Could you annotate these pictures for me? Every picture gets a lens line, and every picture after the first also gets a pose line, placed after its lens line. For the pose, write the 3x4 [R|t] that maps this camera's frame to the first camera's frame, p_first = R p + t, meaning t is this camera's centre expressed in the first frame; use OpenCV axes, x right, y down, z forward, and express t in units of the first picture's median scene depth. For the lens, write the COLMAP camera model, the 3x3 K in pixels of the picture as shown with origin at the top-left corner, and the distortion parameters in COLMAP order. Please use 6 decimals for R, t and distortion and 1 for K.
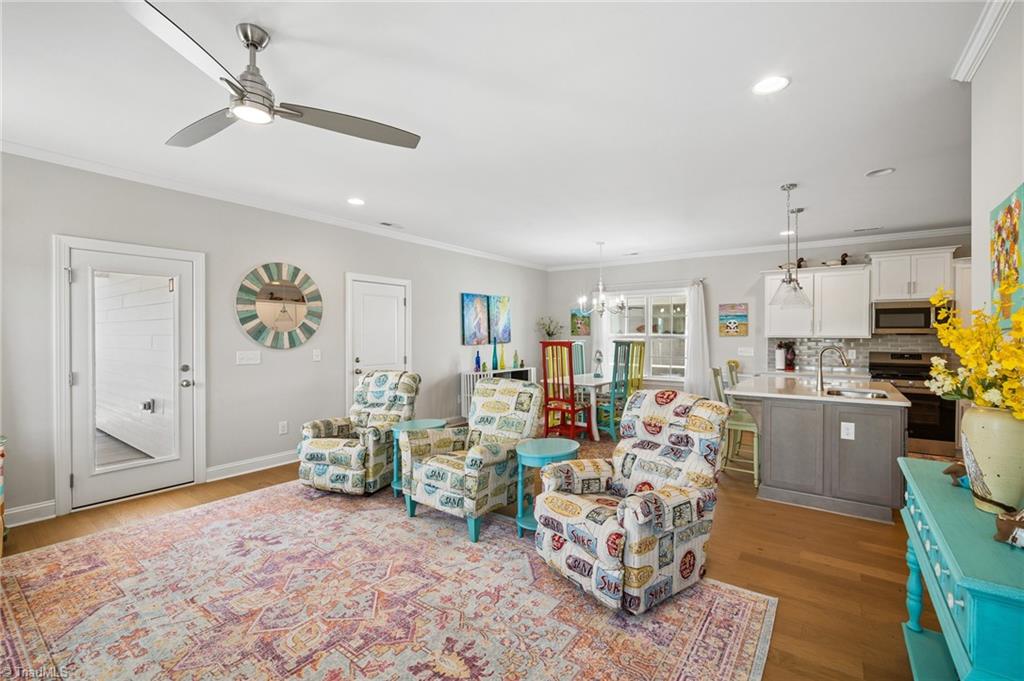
lens RADIAL K [[448.5, 0, 512.9], [0, 448.5, 336.2], [0, 0, 1]] dist [-0.010823, 0.002409]
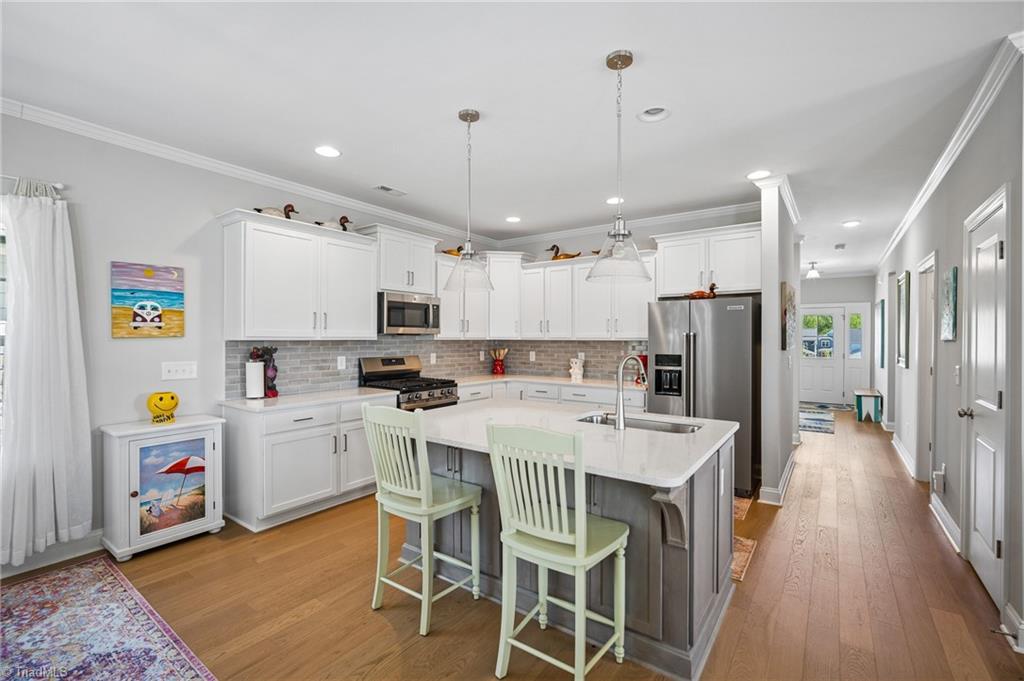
lens RADIAL K [[448.5, 0, 511.7], [0, 448.5, 339.6], [0, 0, 1]] dist [-0.010823, 0.002409]
pose [[-0.009456, -0.009109, 0.999914, 0.047749], [0.002204, 0.999956, 0.009130, -0.001760], [-0.999953, 0.002291, -0.009435, 0.666527]]
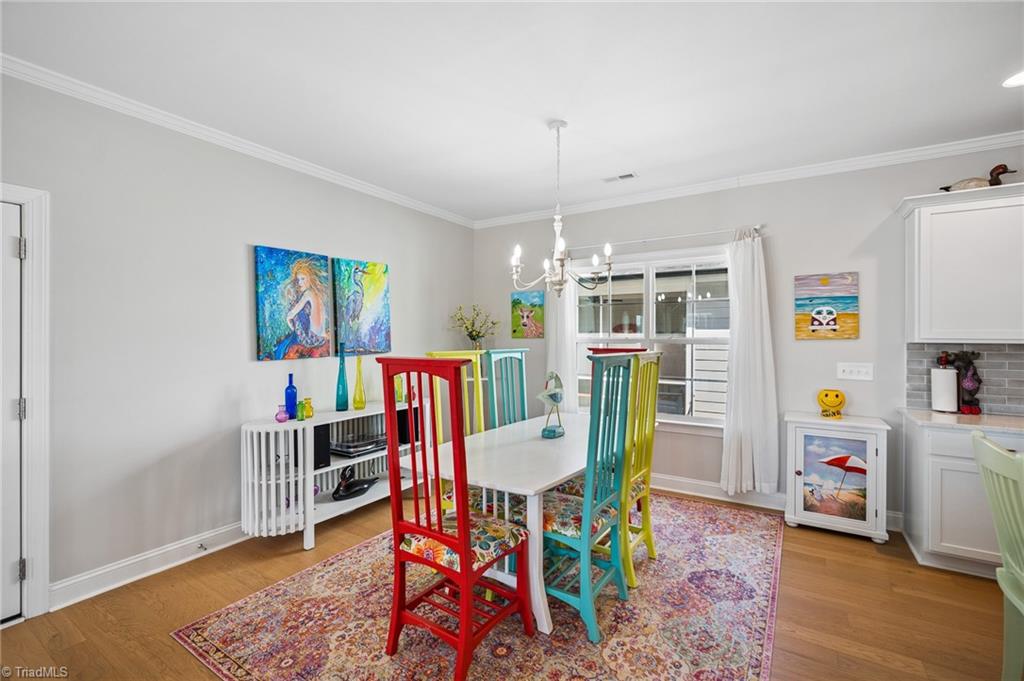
lens RADIAL K [[448.5, 0, 511.0], [0, 448.5, 334.0], [0, 0, 1]] dist [-0.010823, 0.002409]
pose [[0.997989, -0.001549, 0.063364, 0.118546], [0.002074, 0.999964, -0.008222, -0.003153], [-0.063349, 0.008337, 0.997957, 0.548841]]
